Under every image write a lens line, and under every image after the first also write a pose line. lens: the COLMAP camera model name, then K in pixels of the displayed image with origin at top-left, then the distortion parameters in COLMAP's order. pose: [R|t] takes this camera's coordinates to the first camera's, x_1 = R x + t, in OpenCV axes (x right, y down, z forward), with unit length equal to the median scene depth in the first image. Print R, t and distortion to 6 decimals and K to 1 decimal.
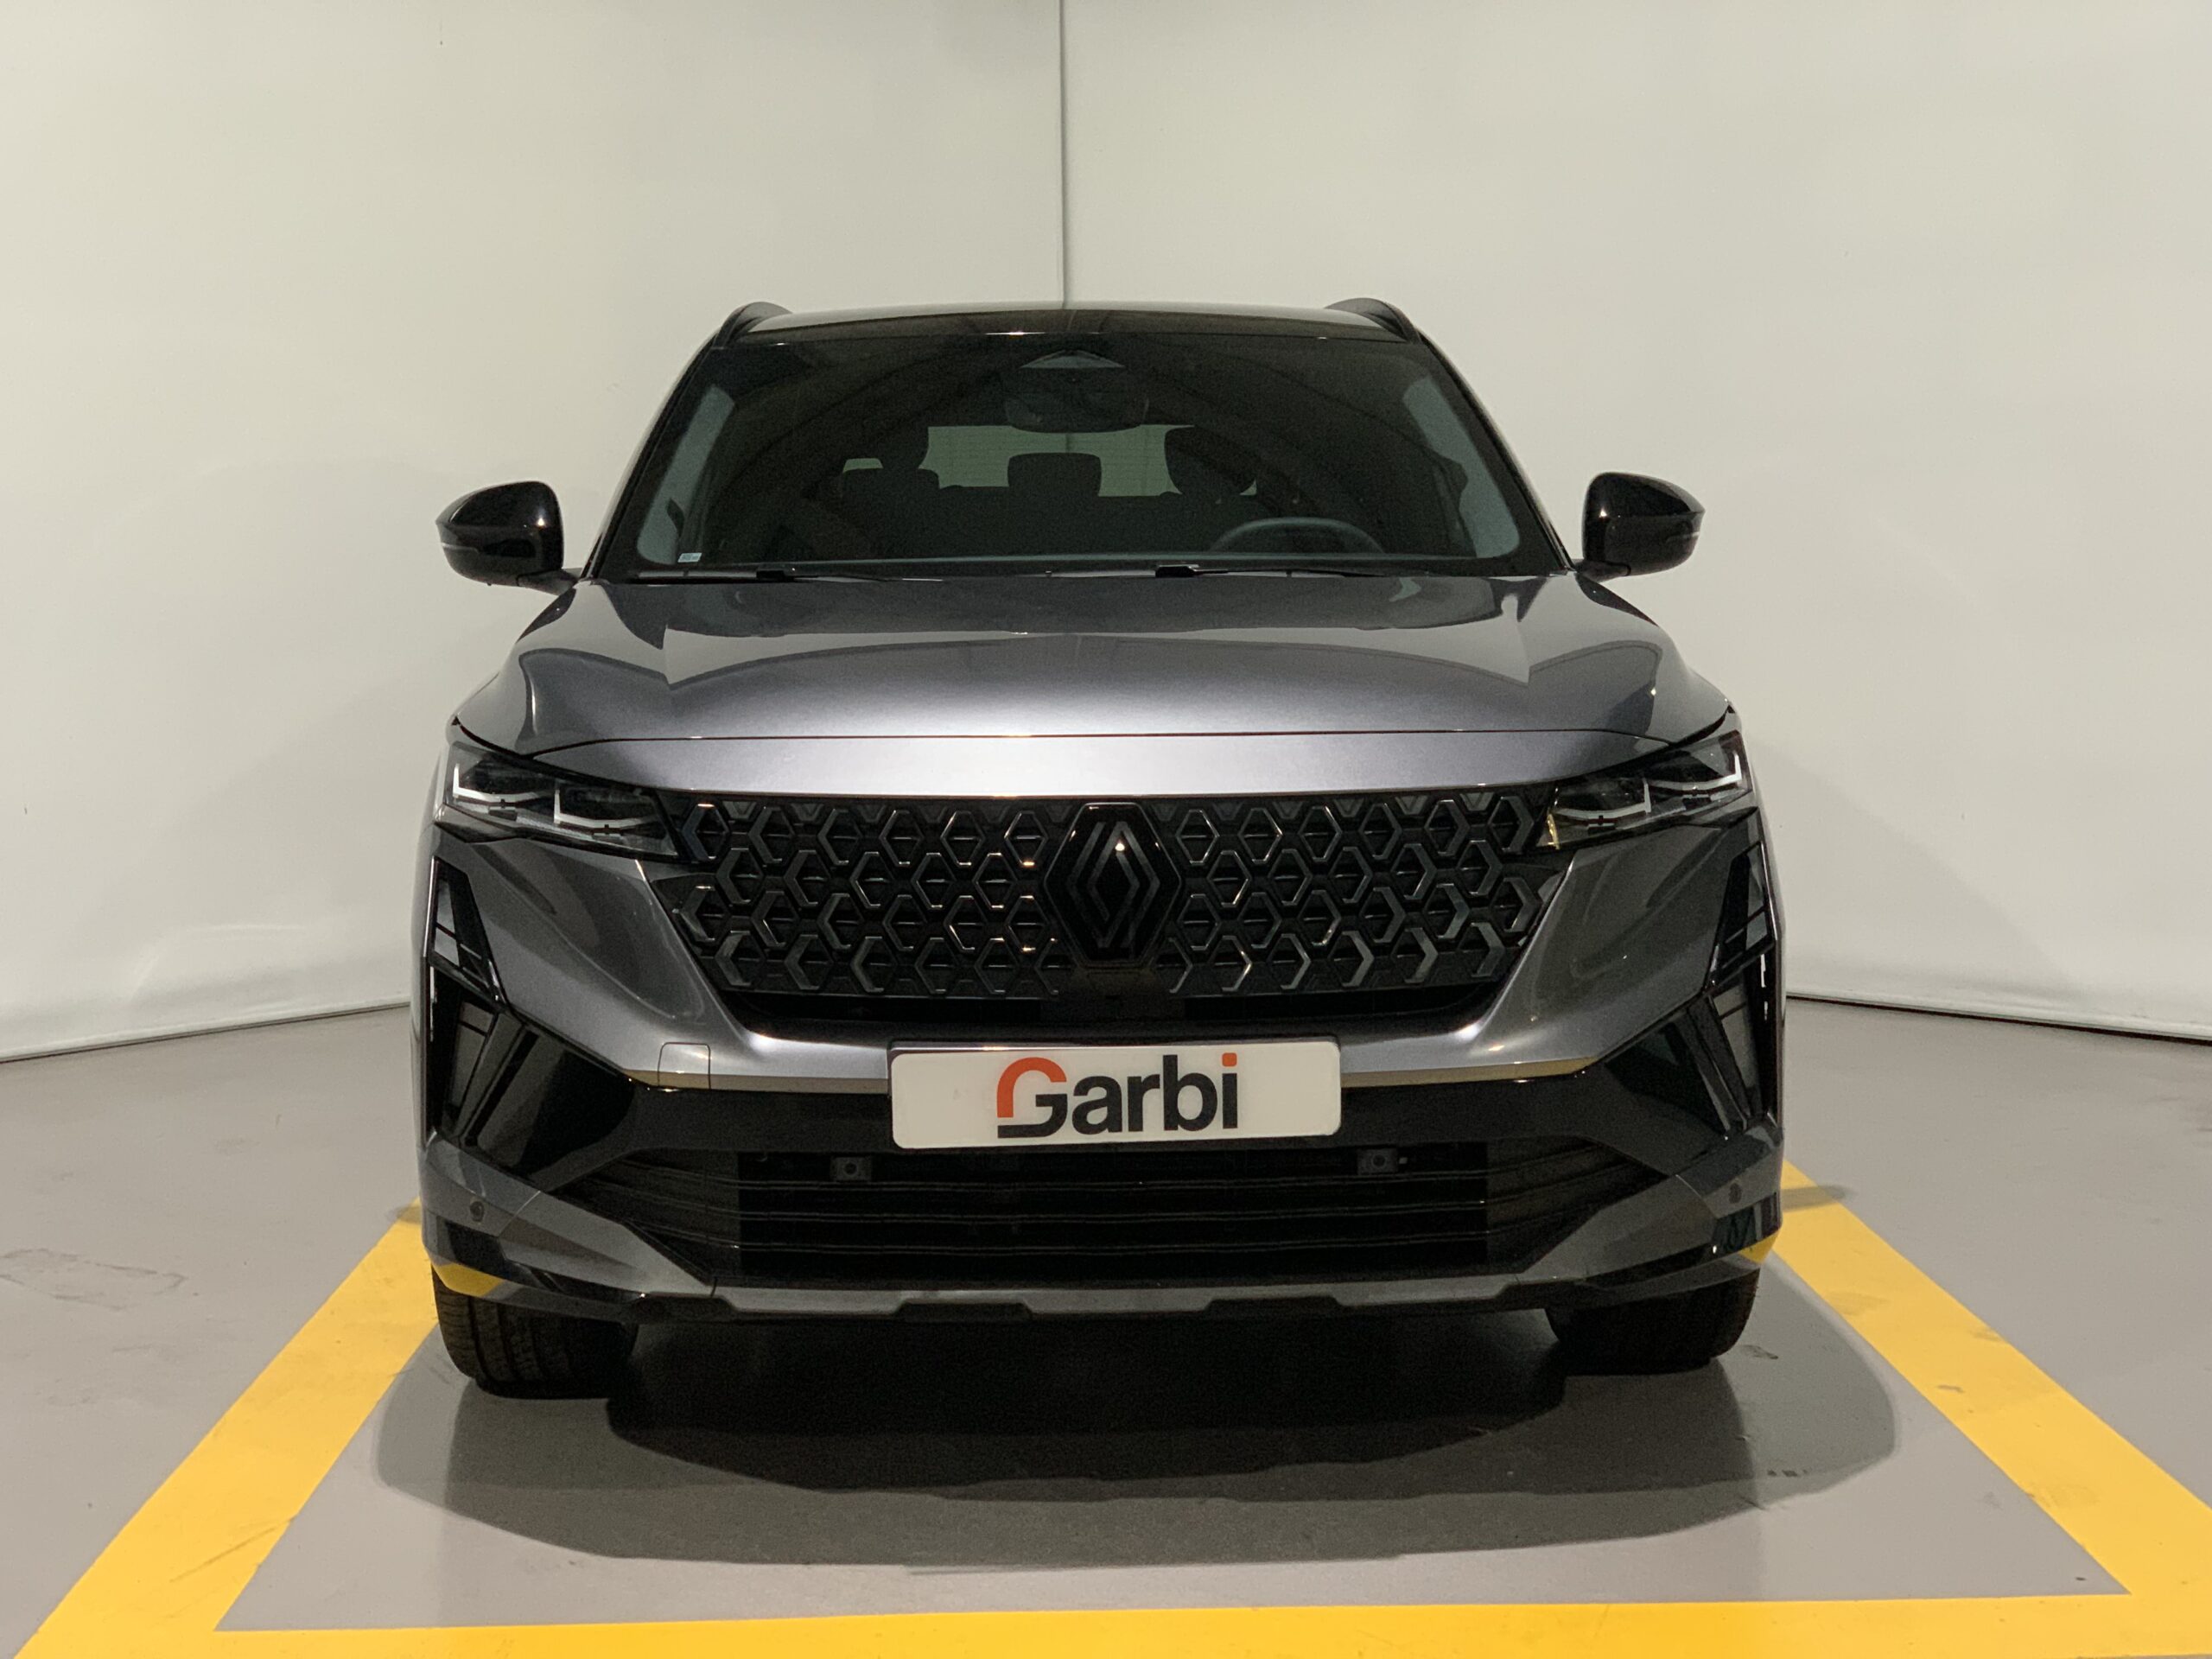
lens RADIAL K [[3352.3, 0, 1107.3], [0, 3352.3, 814.0], [0, 0, 1]] dist [0.109723, 0.000000]
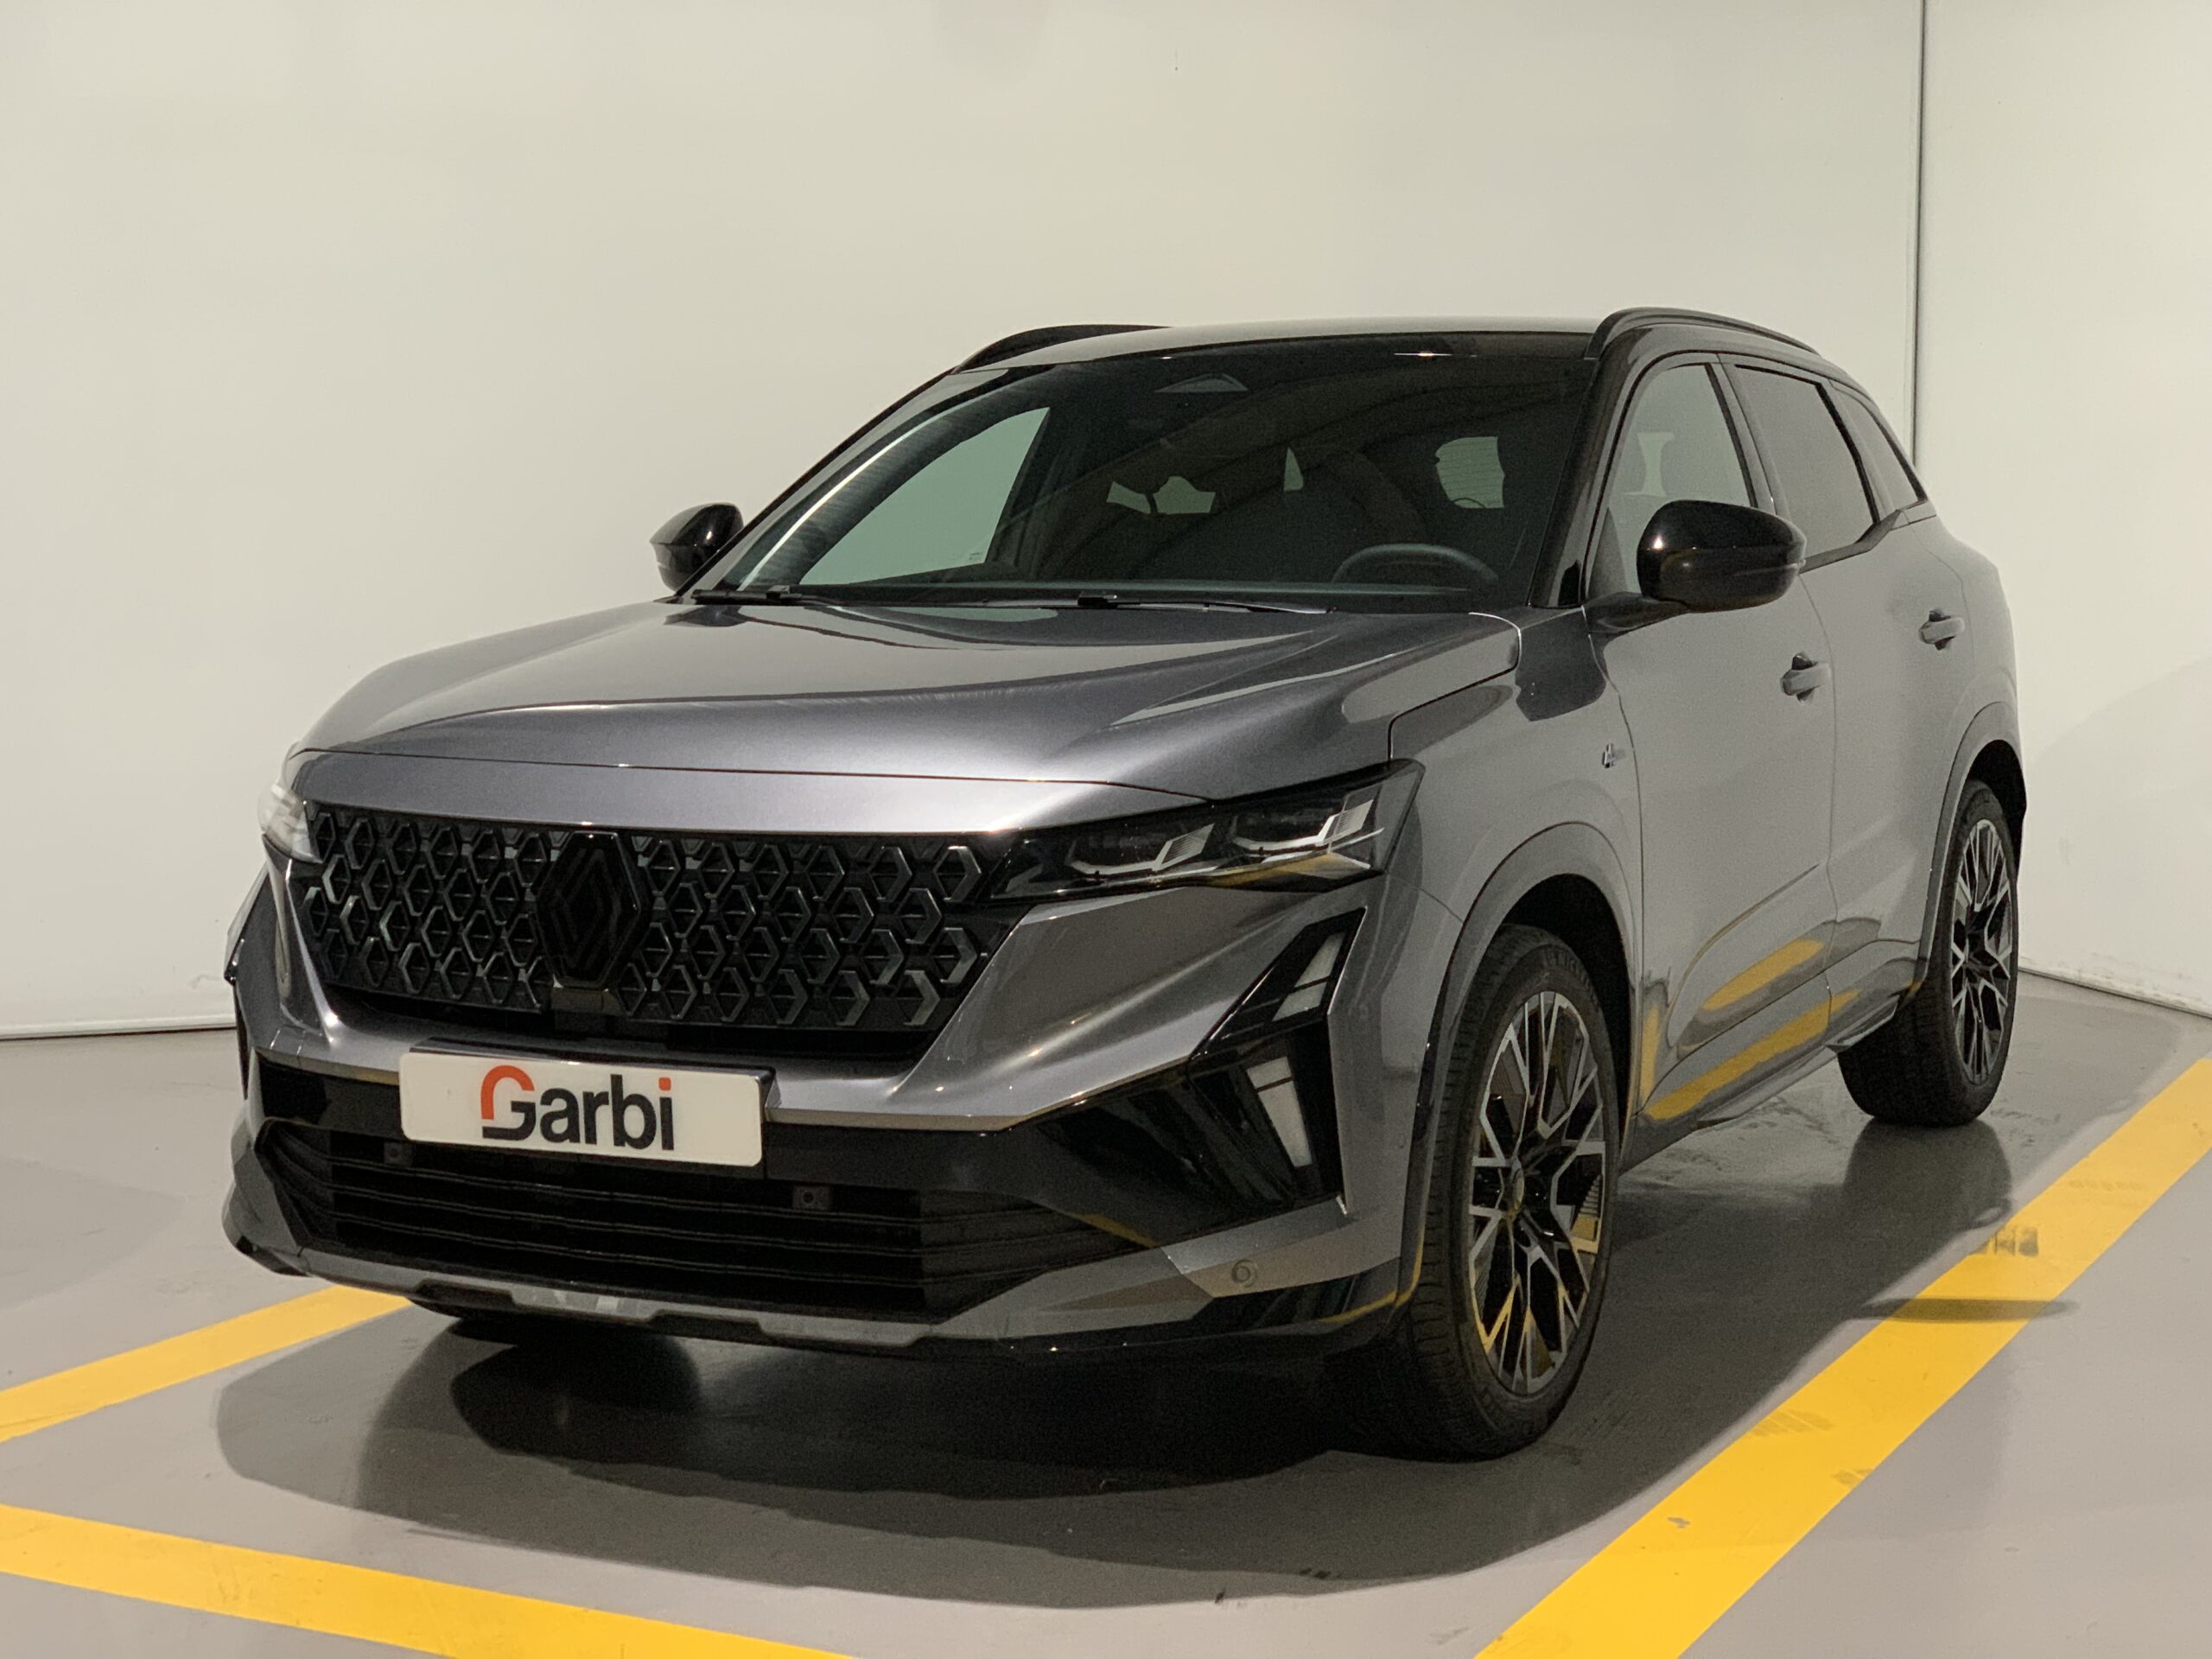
lens RADIAL K [[3352.3, 0, 1103.0], [0, 3352.3, 846.5], [0, 0, 1]] dist [0.109723, 0.000000]
pose [[0.862613, 0.056340, -0.502717, 0.659303], [-0.047529, 0.998409, 0.030339, -0.037182], [0.503627, -0.002278, 0.863918, 0.170329]]
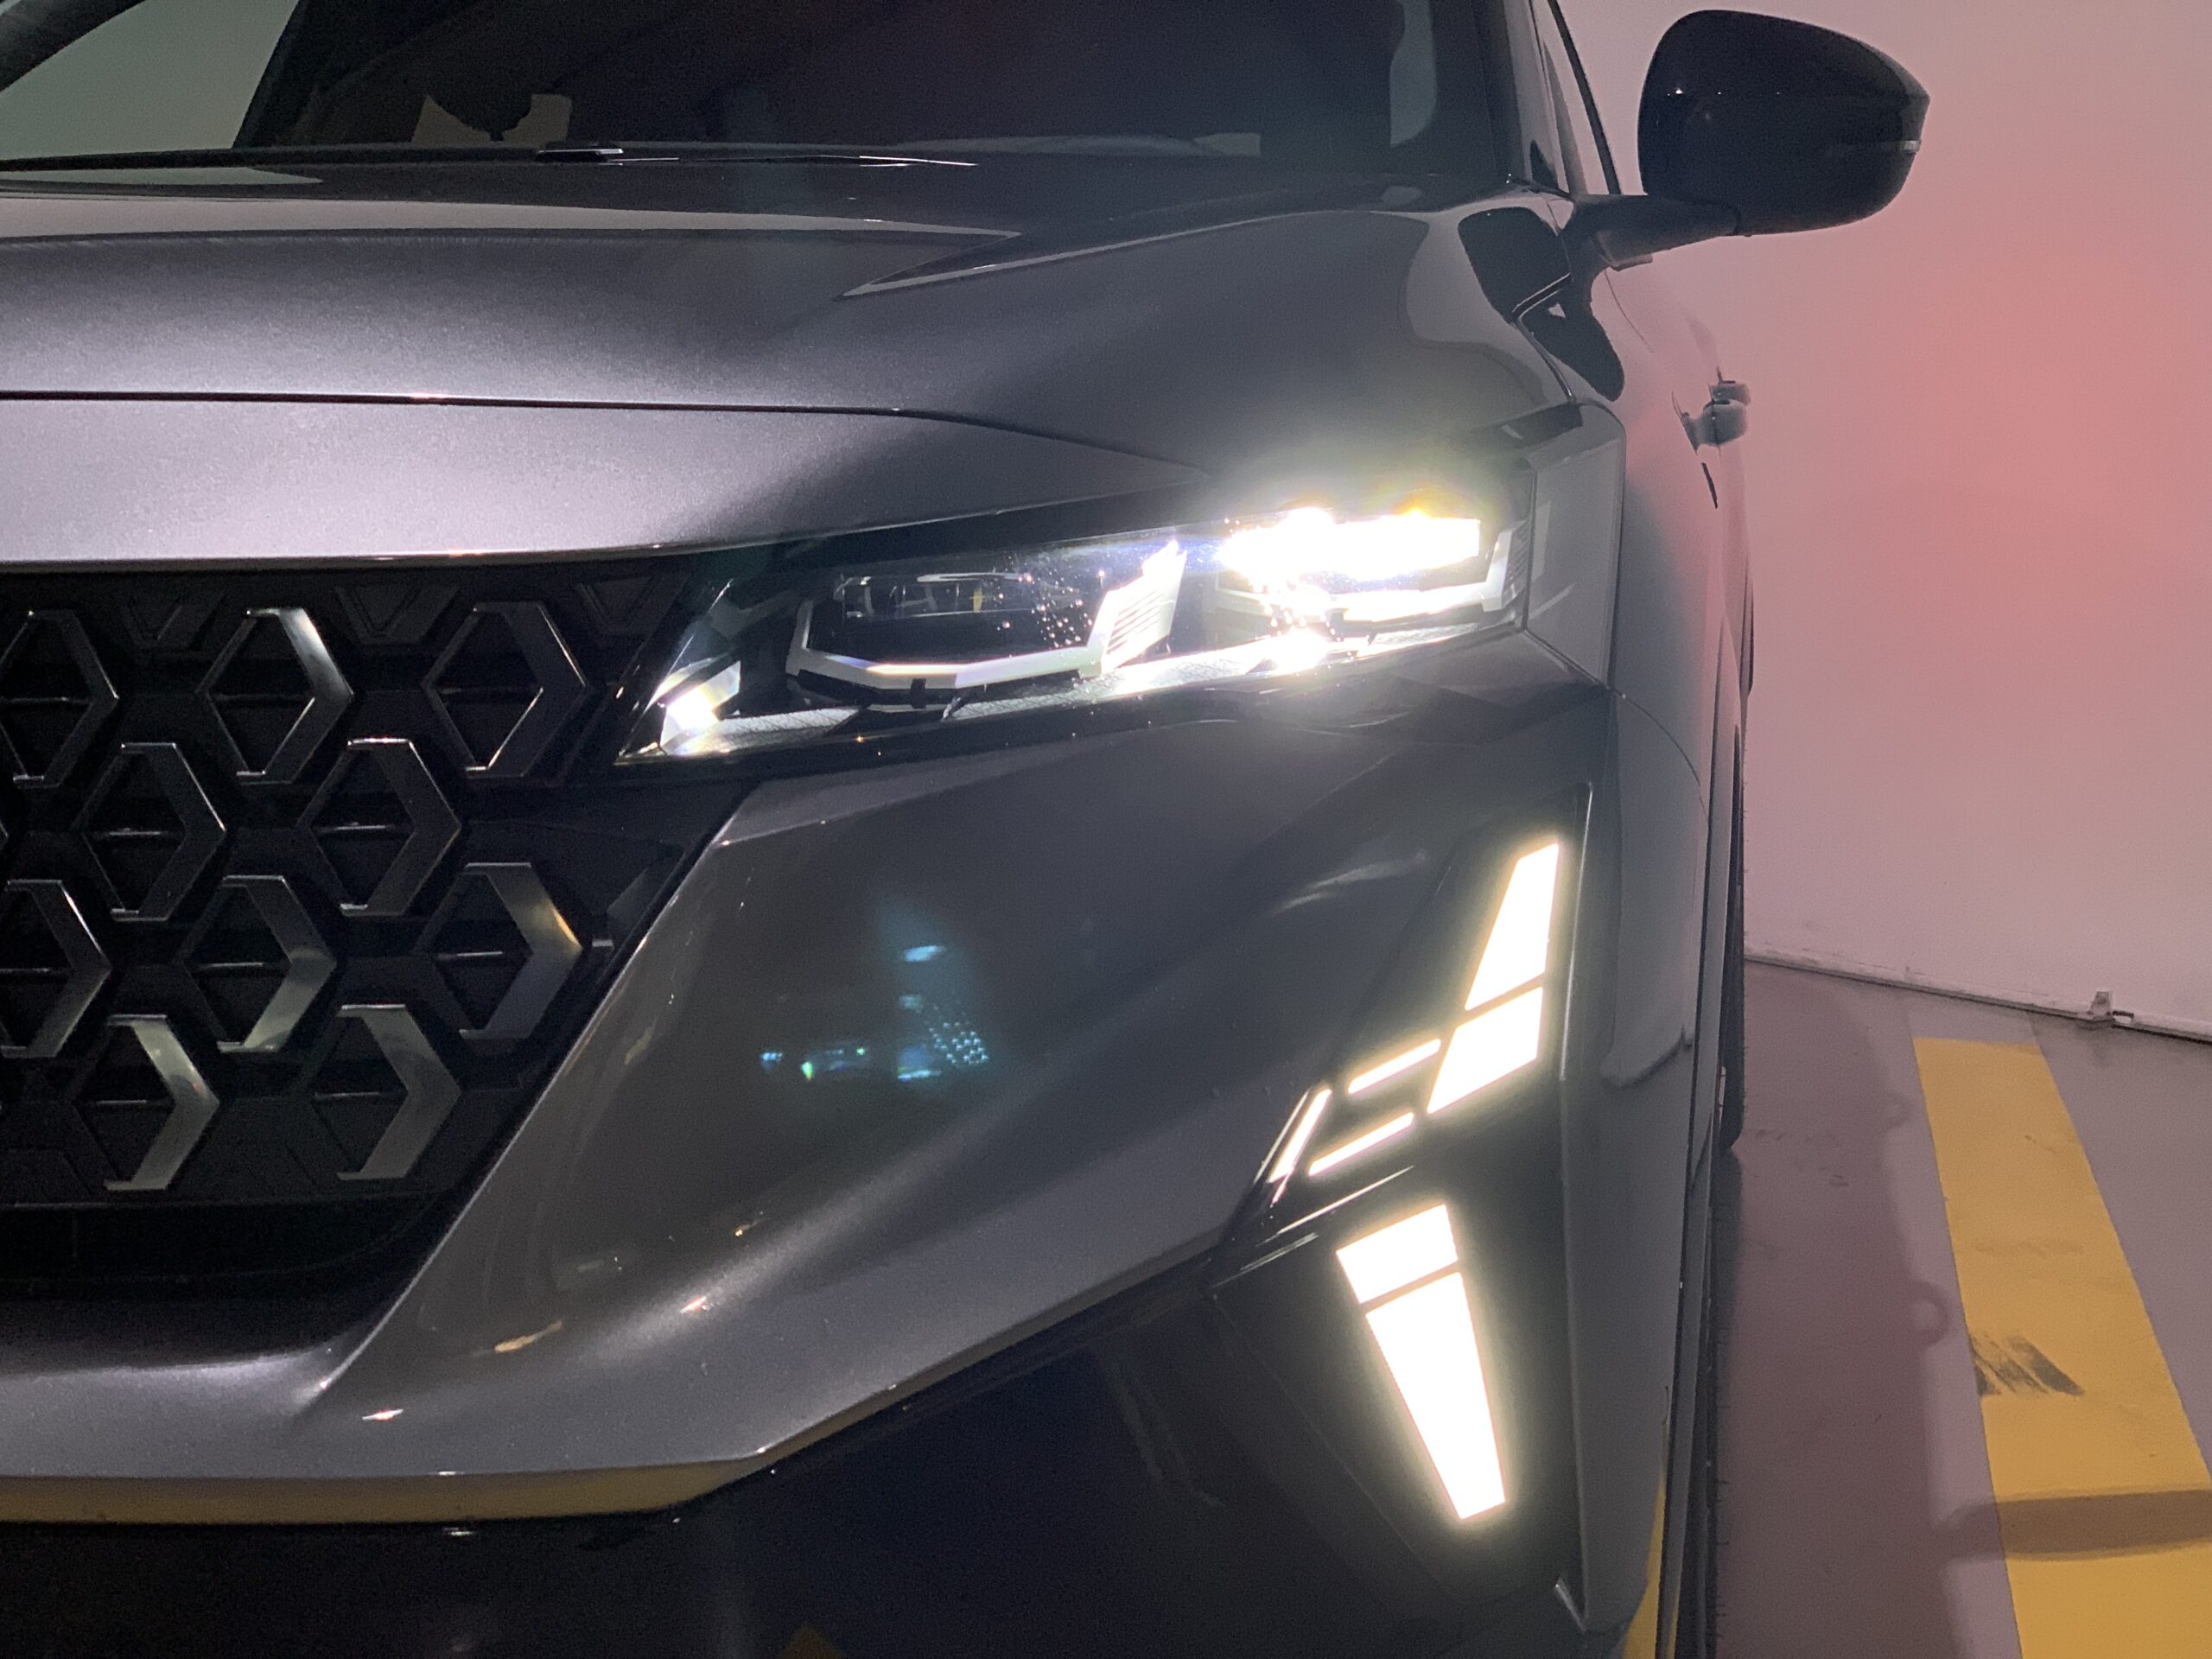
lens RADIAL K [[3352.3, 0, 1101.4], [0, 3352.3, 829.2], [0, 0, 1]] dist [0.109723, 0.000000]
pose [[0.970850, 0.026405, -0.238229, 0.250200], [-0.024015, 0.999628, 0.012929, 0.010813], [0.238482, -0.006831, 0.971123, 0.718519]]
